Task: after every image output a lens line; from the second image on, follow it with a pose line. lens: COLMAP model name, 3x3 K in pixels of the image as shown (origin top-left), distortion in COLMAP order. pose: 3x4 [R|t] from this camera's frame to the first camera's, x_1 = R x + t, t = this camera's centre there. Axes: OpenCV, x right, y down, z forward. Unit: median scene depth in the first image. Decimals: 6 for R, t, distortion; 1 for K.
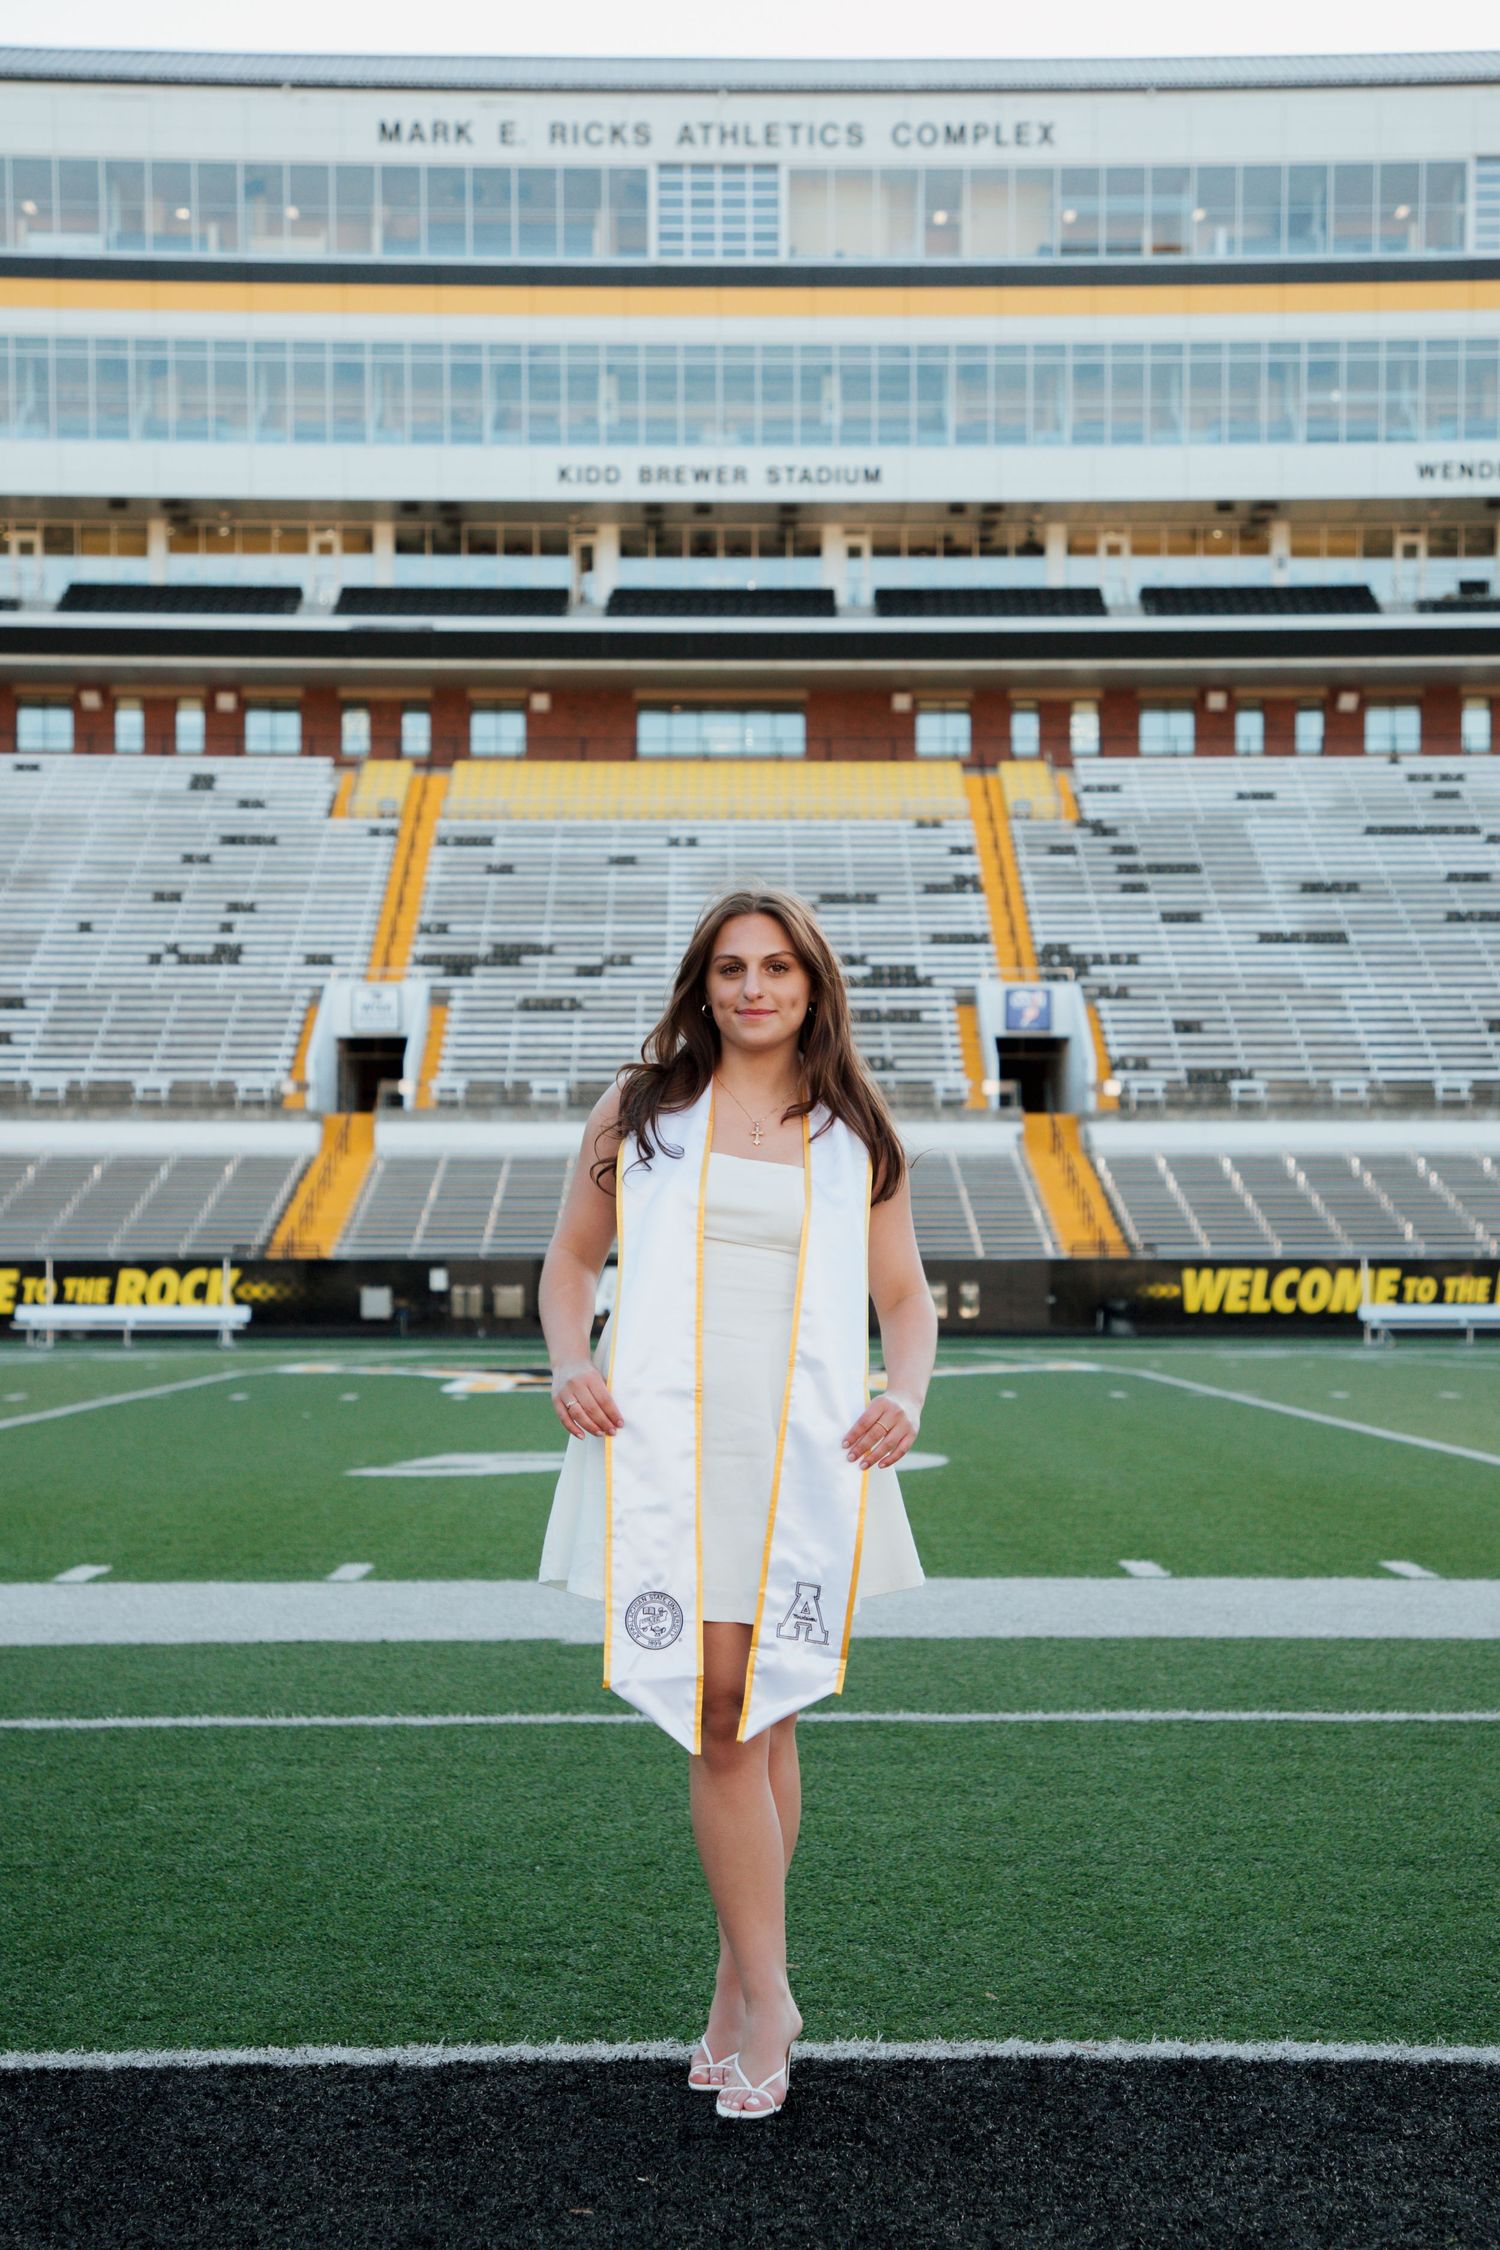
lens RADIAL K [[3705.5, 0, 755.2], [0, 3705.5, 1213.1], [0, 0, 1]] dist [0.239130, 0.000000]
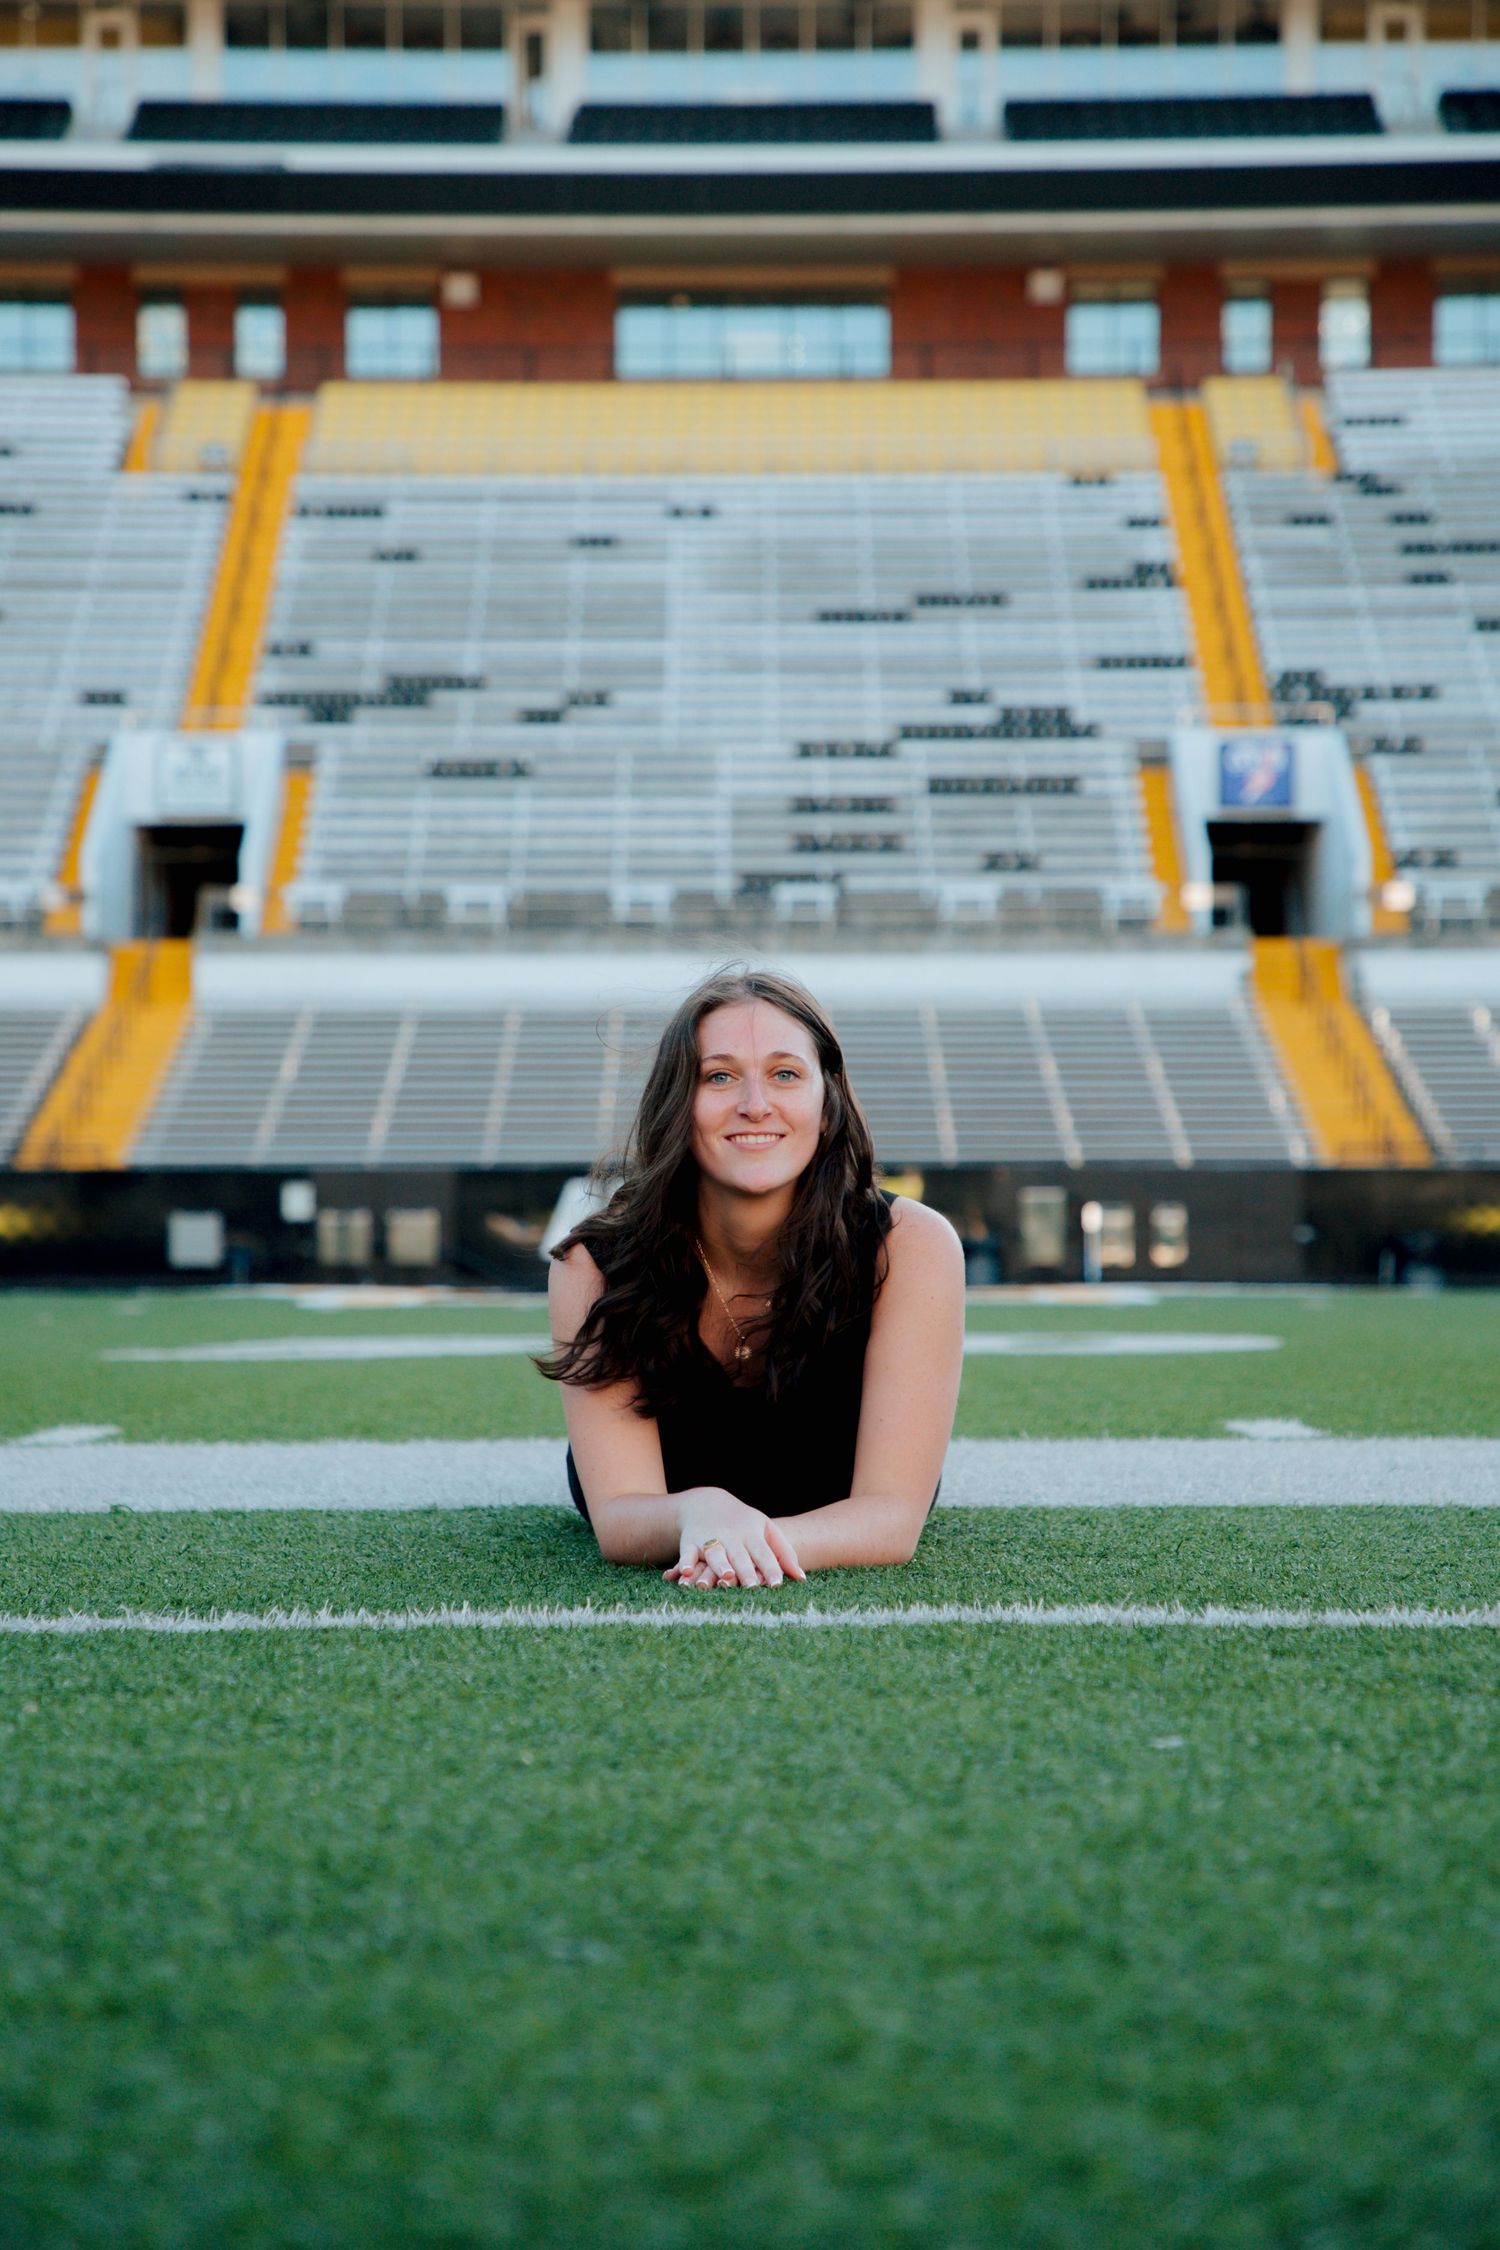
lens RADIAL K [[5774.8, 0, 693.8], [0, 5774.8, 1107.2], [0, 0, 1]] dist [0.584387, 0.000000]
pose [[0.999851, -0.001453, -0.017227, -0.002666], [0.001317, 0.999968, -0.007923, 0.007082], [0.017238, 0.007900, 0.999820, 0.034553]]
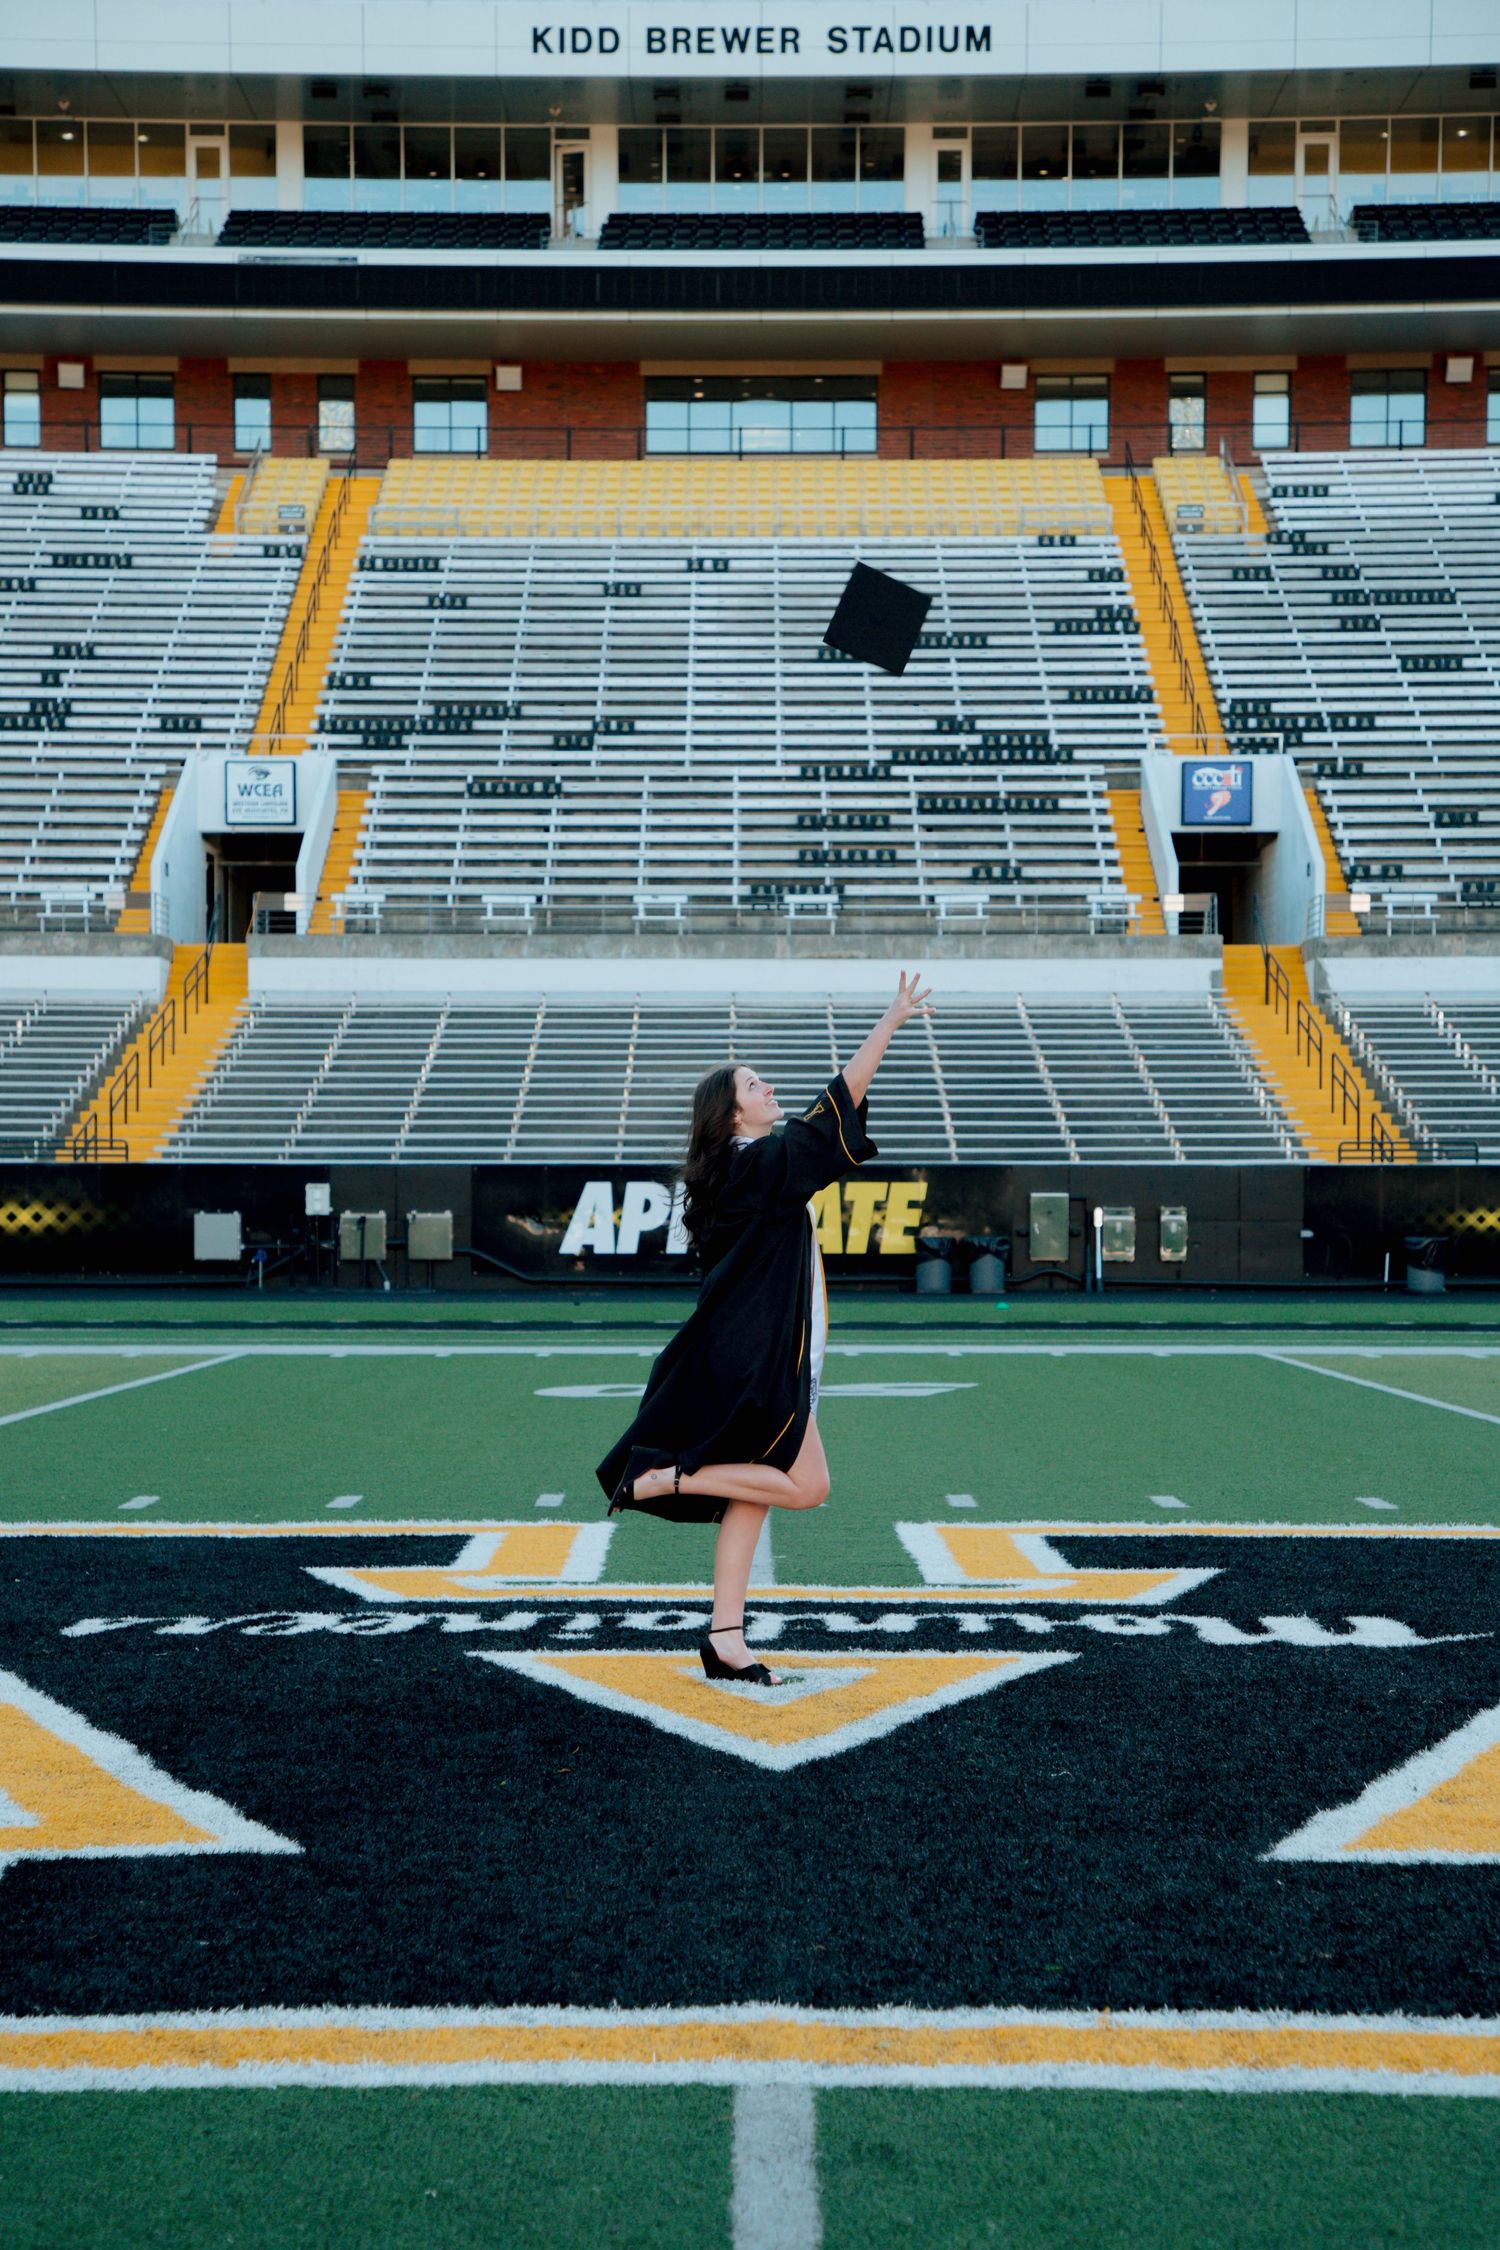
lens RADIAL K [[4068.9, 0, 718.4], [0, 4068.9, 1190.7], [0, 0, 1]] dist [0.344569, 0.000000]
pose [[0.999883, 0.002117, -0.015165, -0.005564], [-0.001747, 0.999702, 0.024351, -0.000178], [0.015212, -0.024322, 0.999588, 0.224426]]
